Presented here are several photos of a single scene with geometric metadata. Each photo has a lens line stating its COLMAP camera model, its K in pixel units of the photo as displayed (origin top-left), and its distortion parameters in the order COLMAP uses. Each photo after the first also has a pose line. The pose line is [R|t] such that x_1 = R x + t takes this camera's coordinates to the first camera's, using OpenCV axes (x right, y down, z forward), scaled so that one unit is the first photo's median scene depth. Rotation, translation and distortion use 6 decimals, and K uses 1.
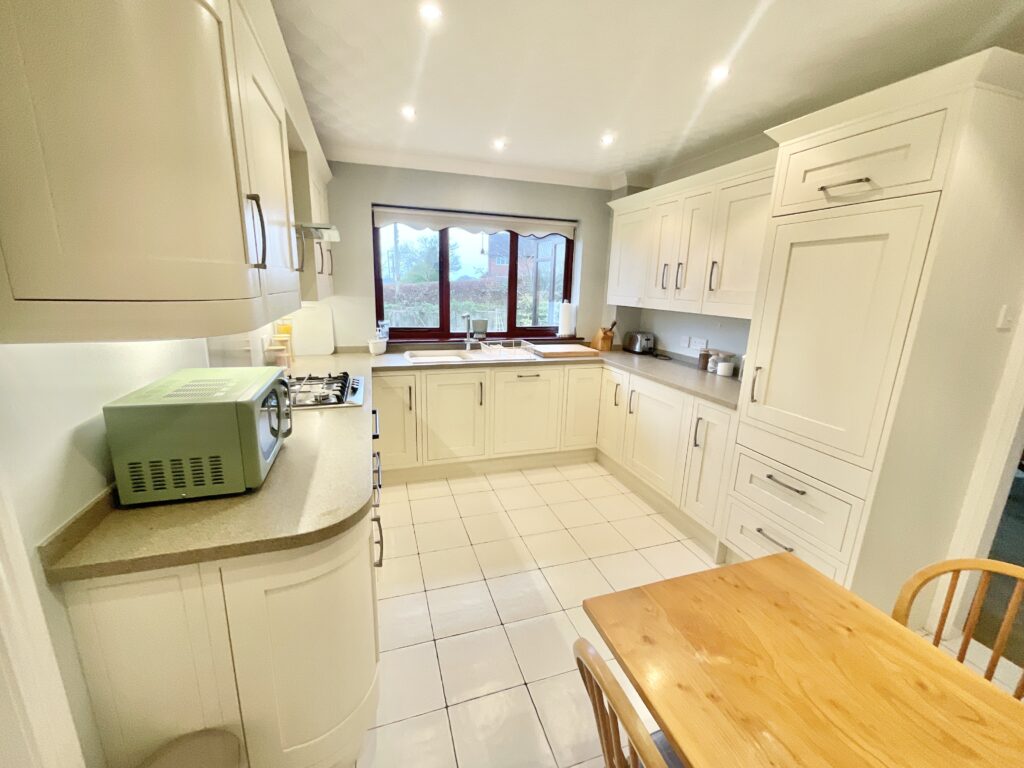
lens RADIAL K [[415.8, 0, 510.3], [0, 415.8, 383.8], [0, 0, 1]] dist [-0.002942, 0.000074]
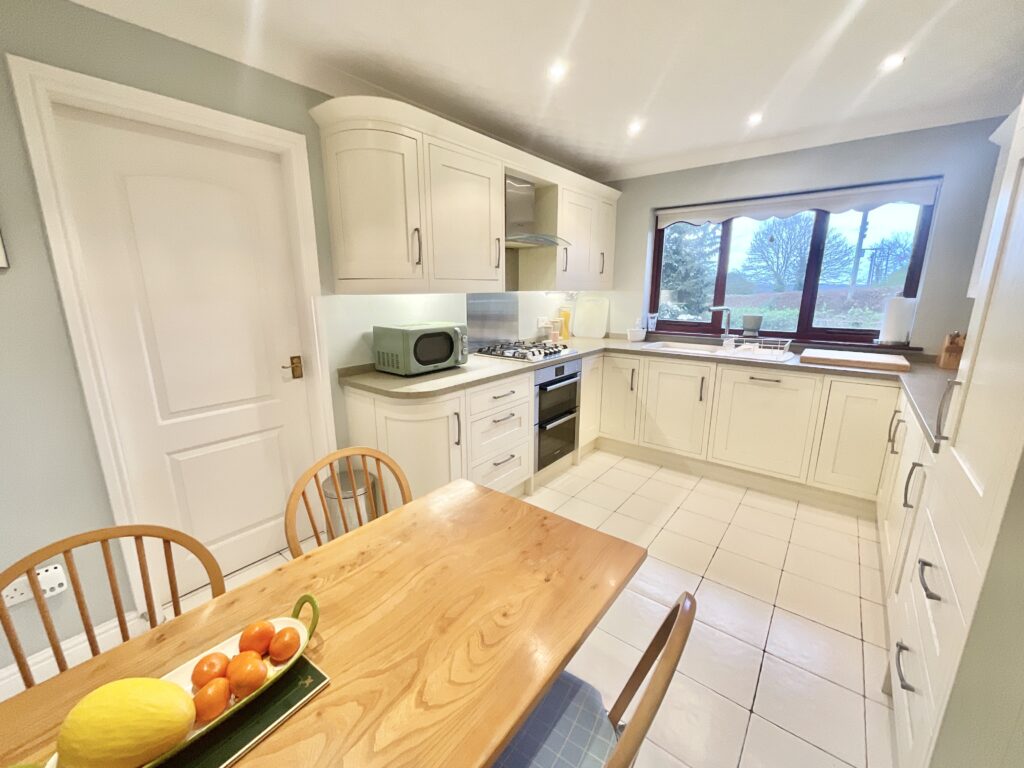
lens RADIAL K [[415.8, 0, 509.5], [0, 415.8, 382.9], [0, 0, 1]] dist [-0.002942, 0.000074]
pose [[0.550036, 0.159398, -0.819788, 0.432472], [-0.177514, 0.981500, 0.071738, 0.018675], [0.816057, 0.106066, 0.568156, 0.086005]]
